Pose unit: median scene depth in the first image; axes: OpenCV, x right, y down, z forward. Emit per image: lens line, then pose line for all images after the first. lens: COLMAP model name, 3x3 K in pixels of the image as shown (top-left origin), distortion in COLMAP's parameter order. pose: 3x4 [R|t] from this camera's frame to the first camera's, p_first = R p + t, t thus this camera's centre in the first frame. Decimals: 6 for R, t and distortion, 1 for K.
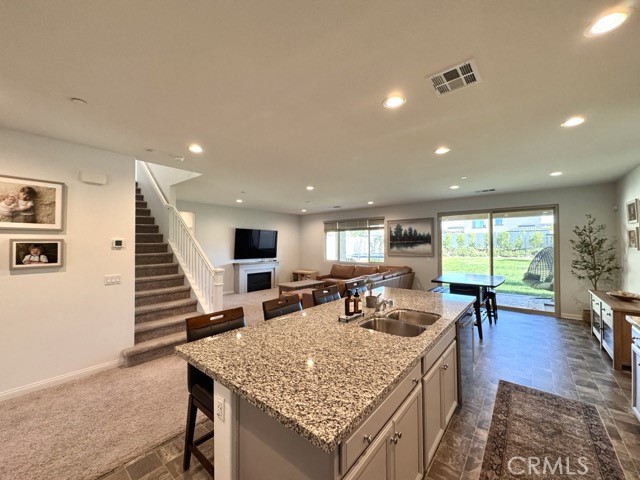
lens RADIAL K [[255.6, 0, 318.2], [0, 255.6, 239.9], [0, 0, 1]] dist [-0.004756, 0.000822]
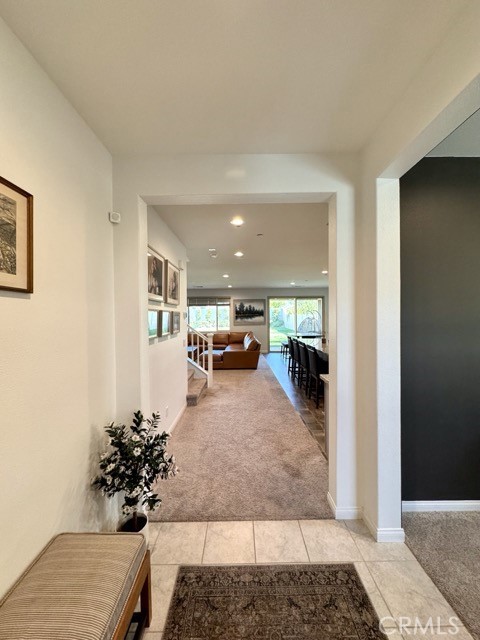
lens RADIAL K [[255.6, 0, 240.5], [0, 255.6, 318.8], [0, 0, 1]] dist [-0.004756, 0.000822]
pose [[0.766640, -0.009785, 0.642002, -1.616389], [-0.002386, 0.999834, 0.018089, 0.009195], [-0.642072, -0.015400, 0.766489, -0.224669]]
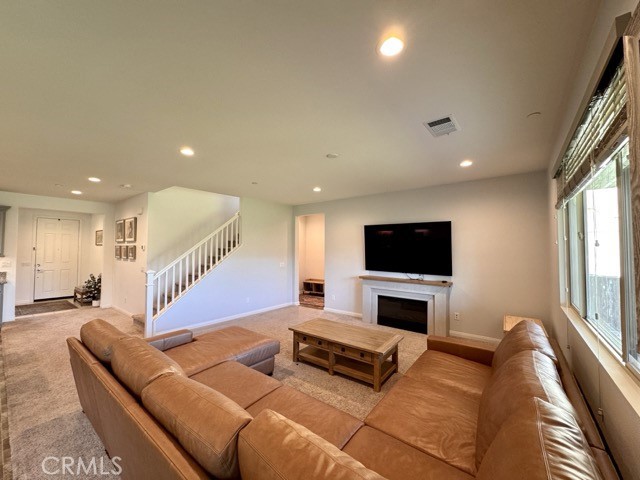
lens RADIAL K [[255.6, 0, 319.3], [0, 255.6, 241.3], [0, 0, 1]] dist [-0.004756, 0.000822]
pose [[0.032097, -0.027480, -0.999107, 1.024576], [0.015852, 0.999510, -0.026982, 0.040768], [0.999359, -0.014972, 0.032517, 2.382827]]
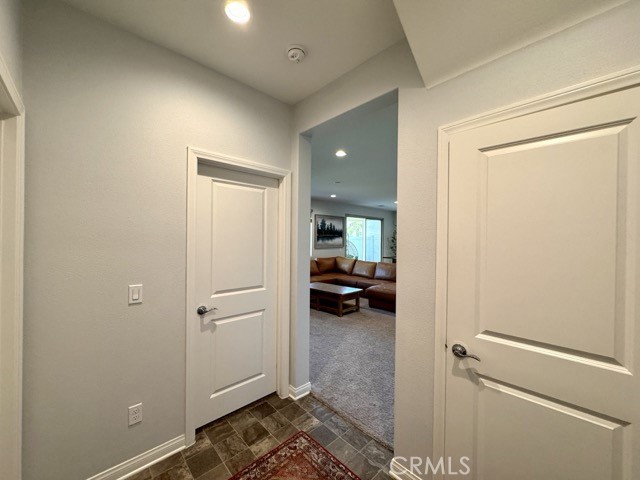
lens RADIAL K [[255.6, 0, 319.4], [0, 255.6, 241.4], [0, 0, 1]] dist [-0.004756, 0.000822]
pose [[0.123137, -0.005365, 0.992375, -2.052211], [-0.024666, 0.999660, 0.008464, 0.068449], [-0.992083, -0.025520, 0.122963, 2.367926]]
